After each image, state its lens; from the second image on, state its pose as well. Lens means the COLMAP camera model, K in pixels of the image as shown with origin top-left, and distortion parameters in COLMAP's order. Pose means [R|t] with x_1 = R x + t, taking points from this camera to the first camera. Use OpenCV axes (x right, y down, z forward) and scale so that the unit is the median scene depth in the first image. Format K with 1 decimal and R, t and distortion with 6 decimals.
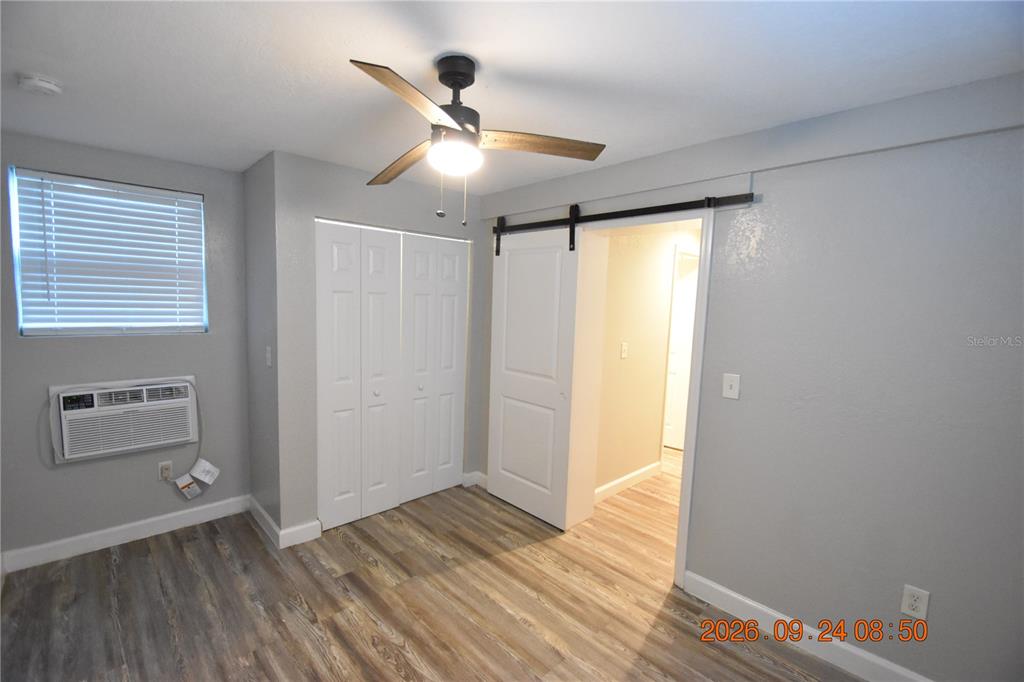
lens RADIAL K [[445.0, 0, 513.1], [0, 445.0, 340.7], [0, 0, 1]] dist [-0.011384, -0.003268]
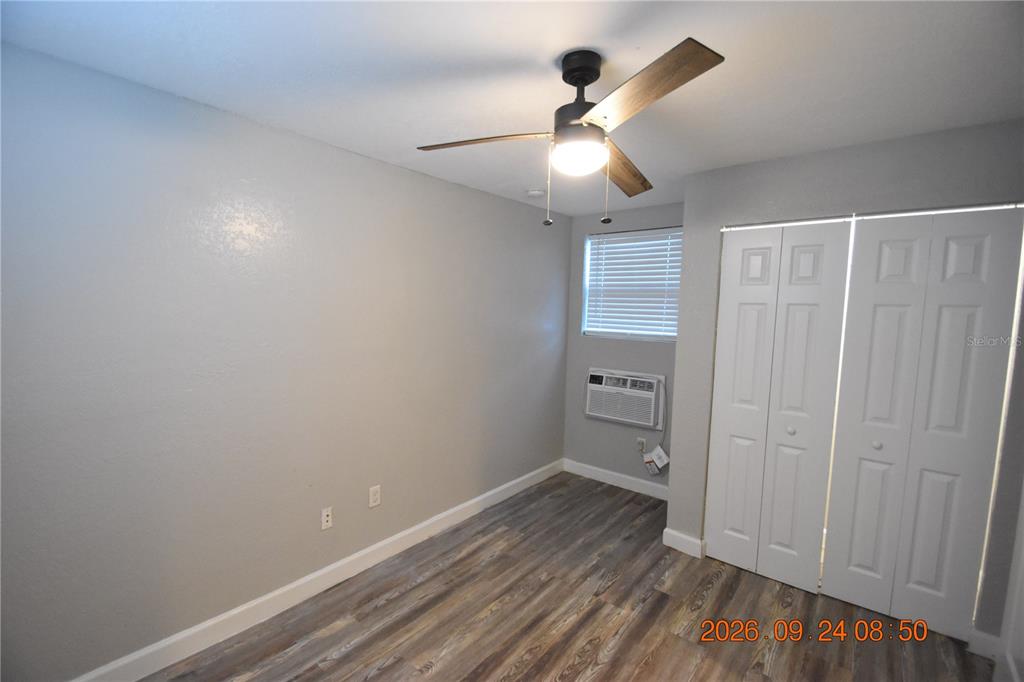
lens RADIAL K [[445.0, 0, 510.2], [0, 445.0, 345.4], [0, 0, 1]] dist [-0.011384, -0.003268]
pose [[0.107982, 0.058926, -0.992405, 0.522890], [-0.107861, 0.993044, 0.047228, -0.020524], [0.988284, 0.101942, 0.113586, 0.508378]]
